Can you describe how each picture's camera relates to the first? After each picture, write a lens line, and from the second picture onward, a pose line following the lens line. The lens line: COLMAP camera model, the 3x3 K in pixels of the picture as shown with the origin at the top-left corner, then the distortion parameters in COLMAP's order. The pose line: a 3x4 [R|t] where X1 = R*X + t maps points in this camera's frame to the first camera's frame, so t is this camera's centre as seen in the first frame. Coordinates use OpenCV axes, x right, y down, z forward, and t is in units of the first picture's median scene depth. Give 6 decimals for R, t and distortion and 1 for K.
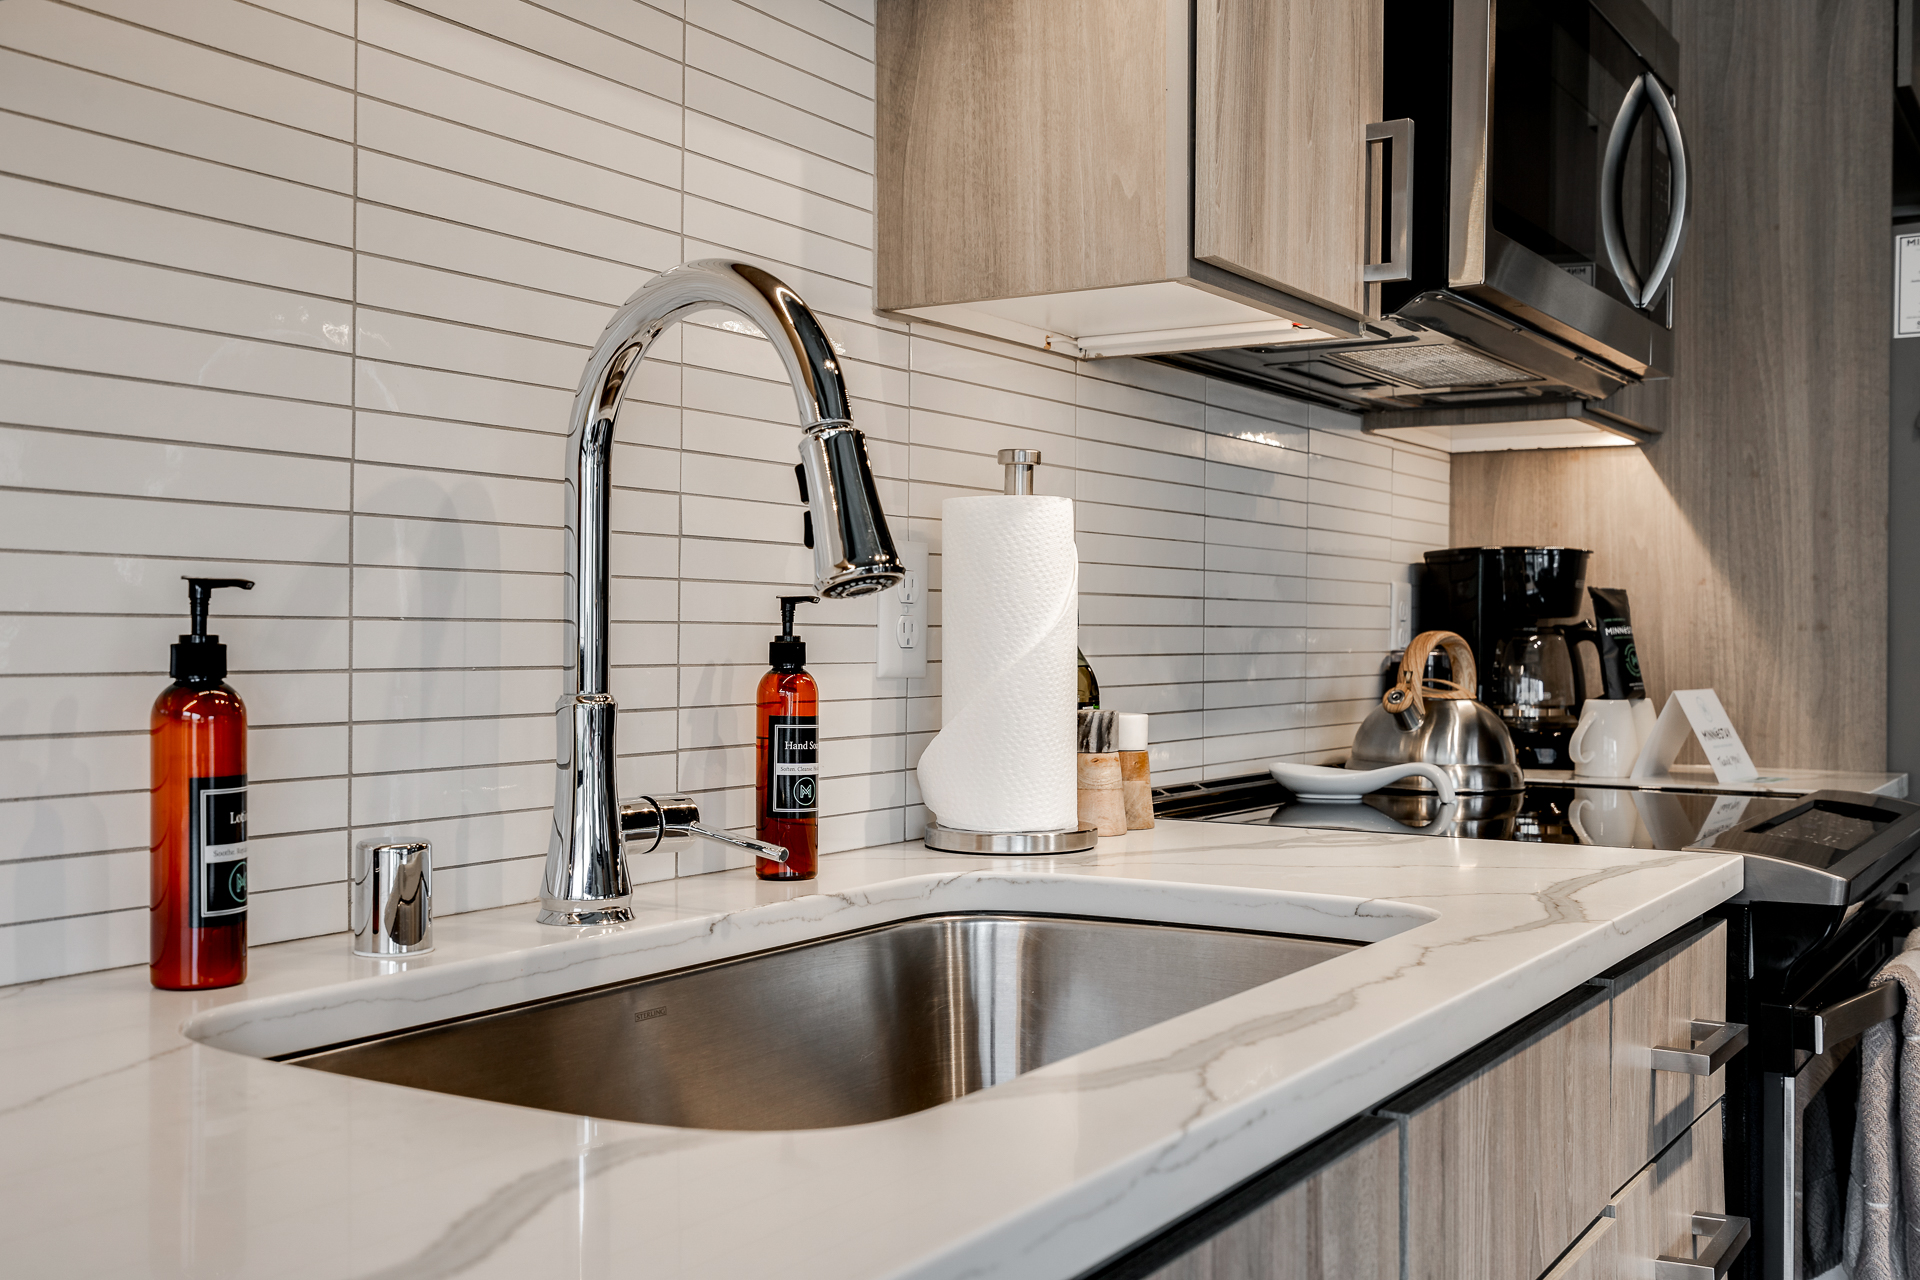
lens RADIAL K [[1892.5, 0, 955.5], [0, 1892.5, 635.6], [0, 0, 1]] dist [0.003095, 0.000000]
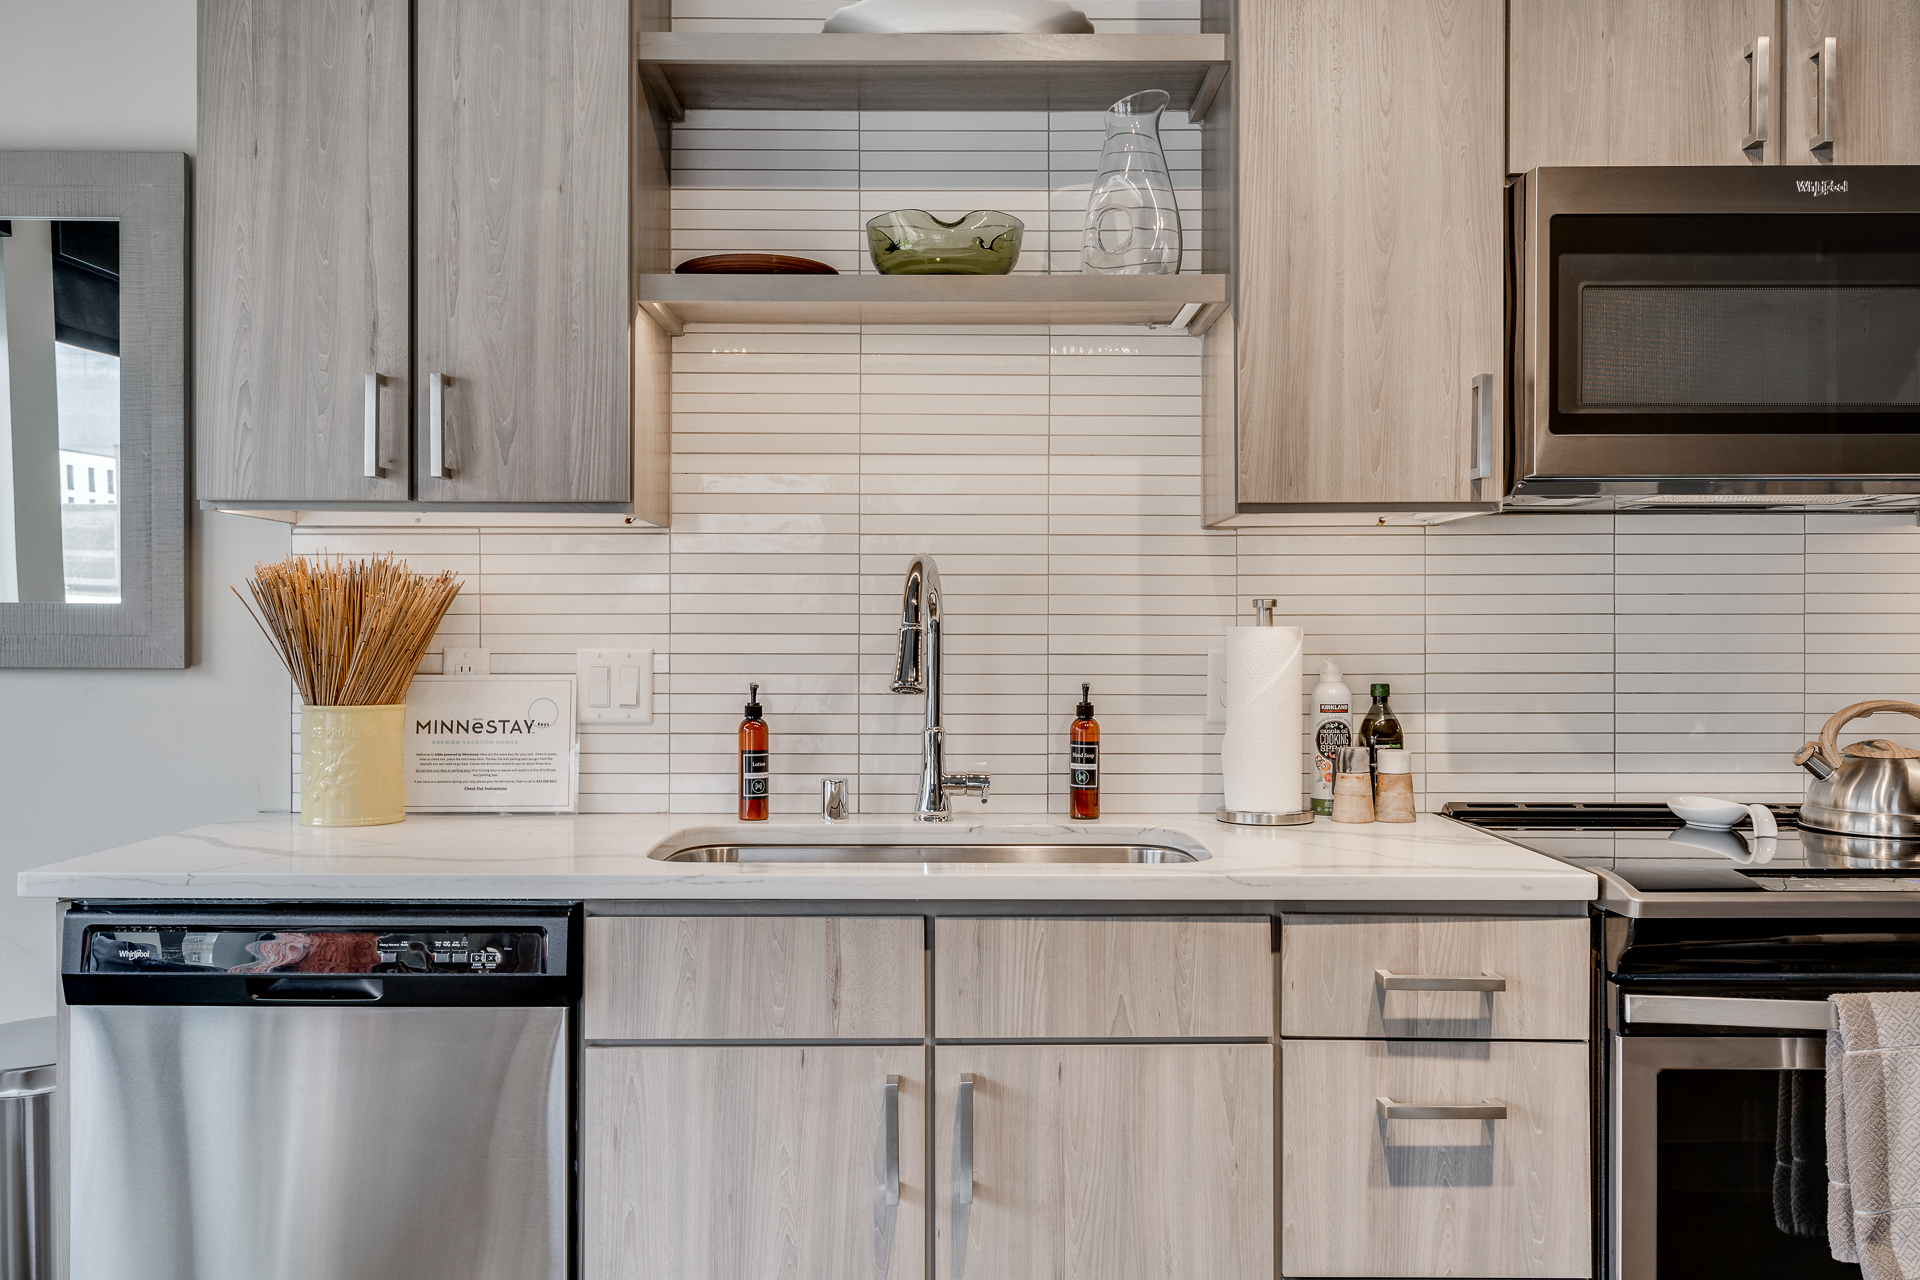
lens RADIAL K [[1547.7, 0, 960.7], [0, 1547.7, 628.9], [0, 0, 1]] dist [0.009411, 0.000133]
pose [[0.546518, -0.005446, -0.837430, 1.261661], [0.000457, 0.999981, -0.006205, -0.069880], [0.837447, 0.003008, 0.546510, -0.045908]]
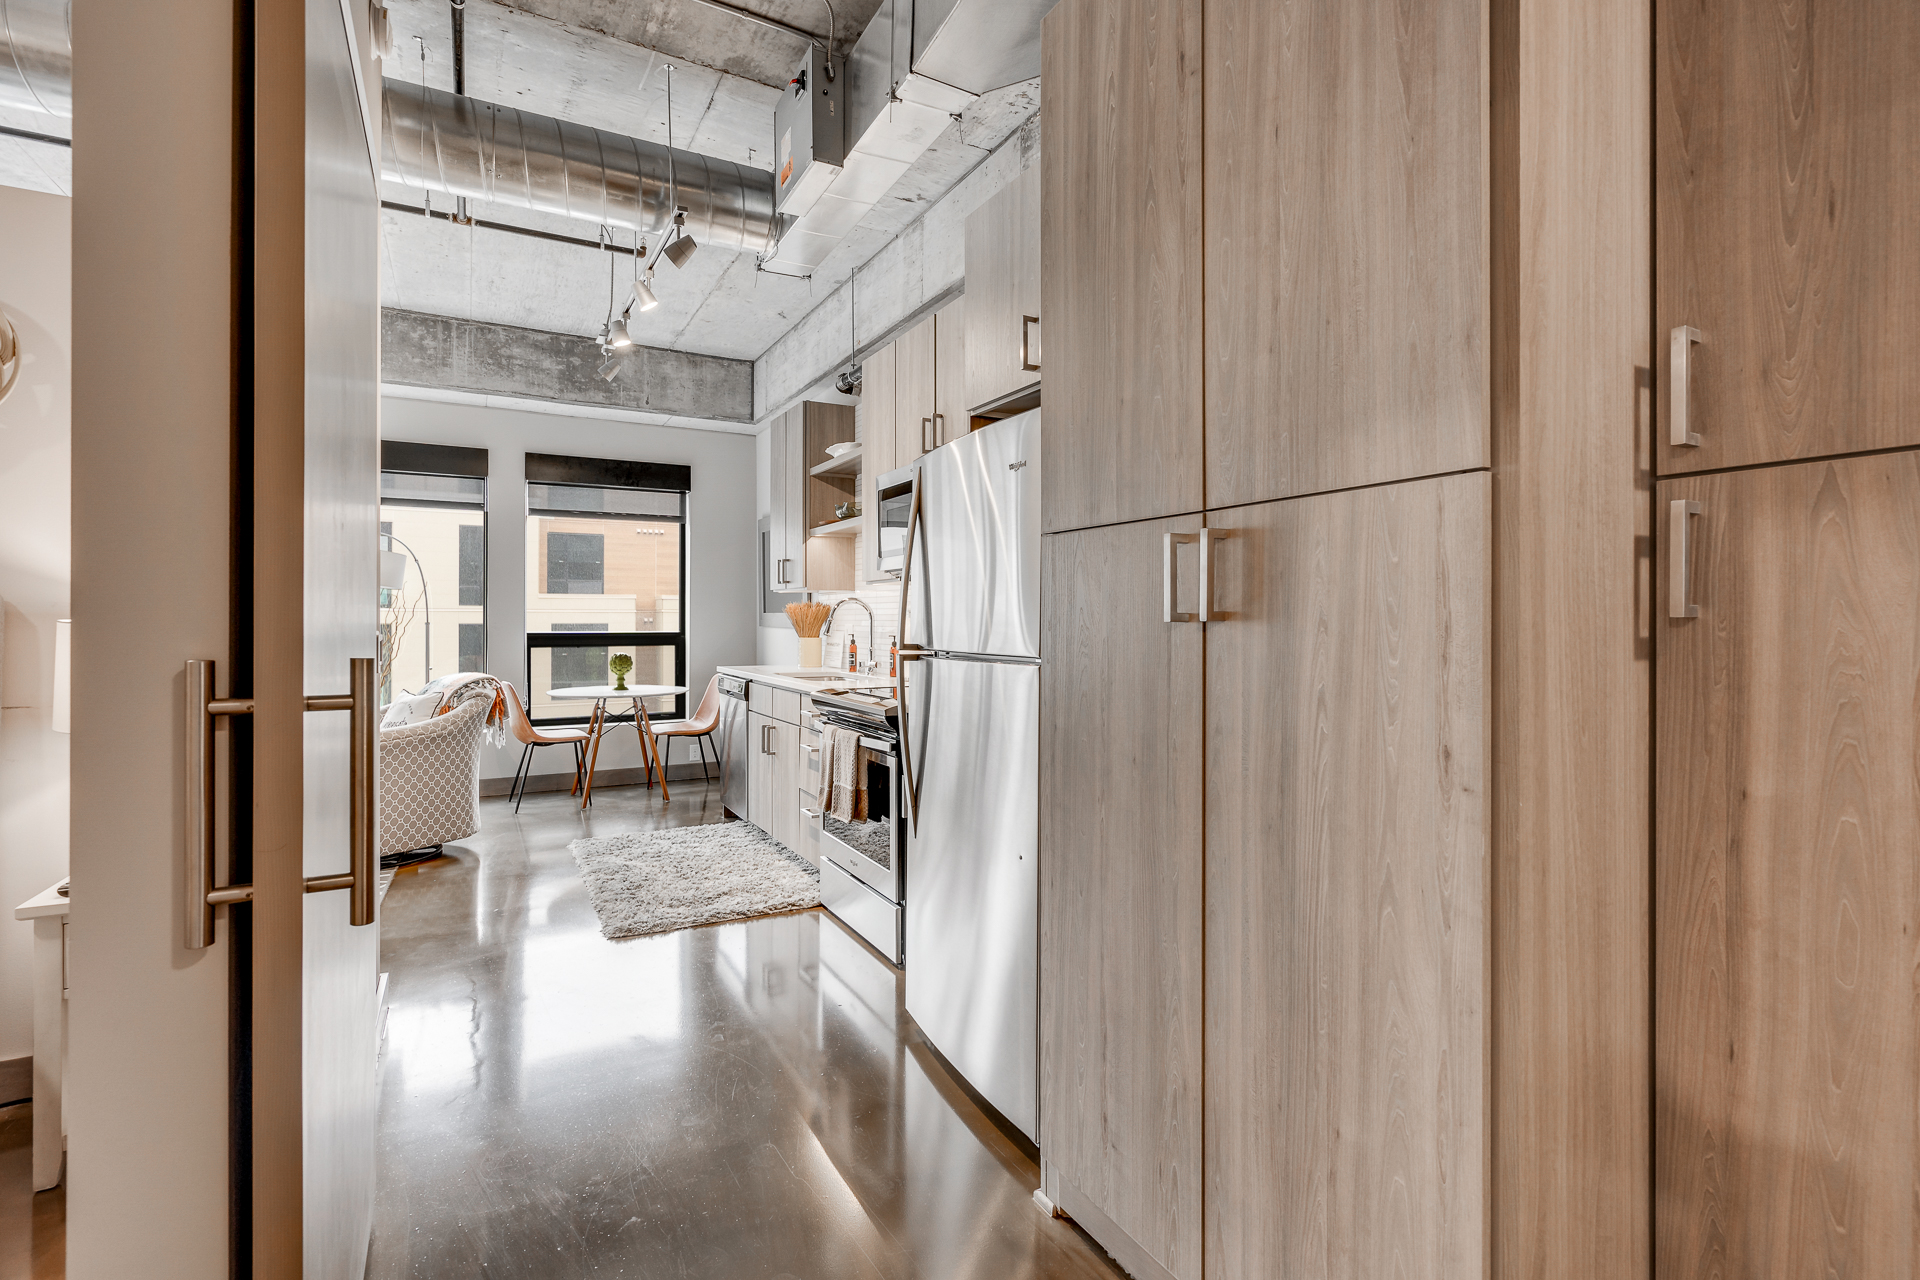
lens RADIAL K [[872.1, 0, 963.5], [0, 872.1, 612.1], [0, 0, 1]] dist [-0.002319, 0.001261]
pose [[-0.463605, -0.010931, -0.885975, 2.567835], [-0.001903, 0.999934, -0.011341, -0.068378], [0.886040, -0.003571, -0.463595, 2.666793]]
